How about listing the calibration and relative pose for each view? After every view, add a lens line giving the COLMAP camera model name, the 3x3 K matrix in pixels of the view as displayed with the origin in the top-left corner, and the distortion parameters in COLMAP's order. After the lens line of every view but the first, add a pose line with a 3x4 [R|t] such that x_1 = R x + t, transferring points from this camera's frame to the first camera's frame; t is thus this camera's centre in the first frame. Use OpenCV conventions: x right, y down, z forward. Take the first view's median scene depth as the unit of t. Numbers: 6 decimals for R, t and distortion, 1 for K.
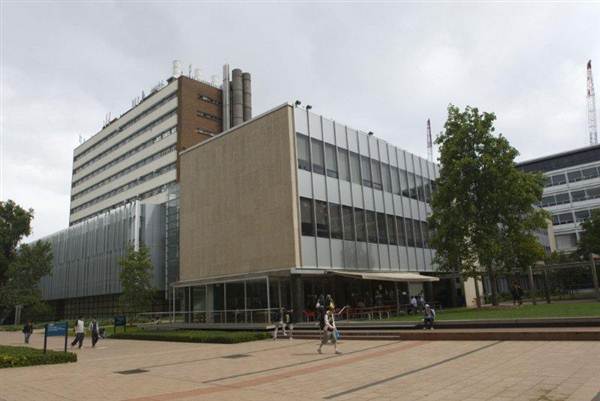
lens RADIAL K [[447.4, 0, 300.0], [0, 447.4, 200.5], [0, 0, 1]] dist [-0.092124, 0.074070]
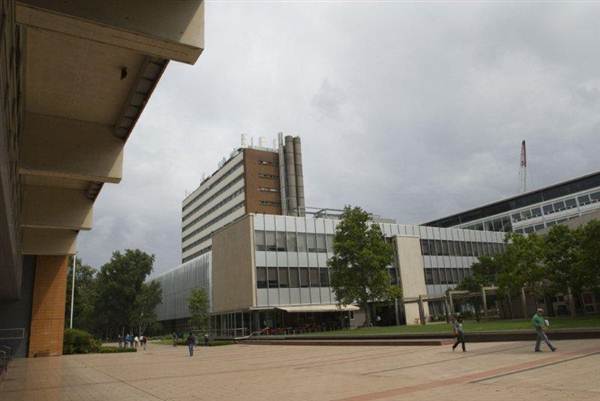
lens RADIAL K [[447.4, 0, 300.0], [0, 447.4, 200.5], [0, 0, 1]] dist [-0.092124, 0.074070]
pose [[0.961780, -0.082003, -0.261257, 0.224201], [0.075217, 0.996521, -0.035886, -0.066954], [0.263291, 0.014863, 0.964602, -0.239081]]
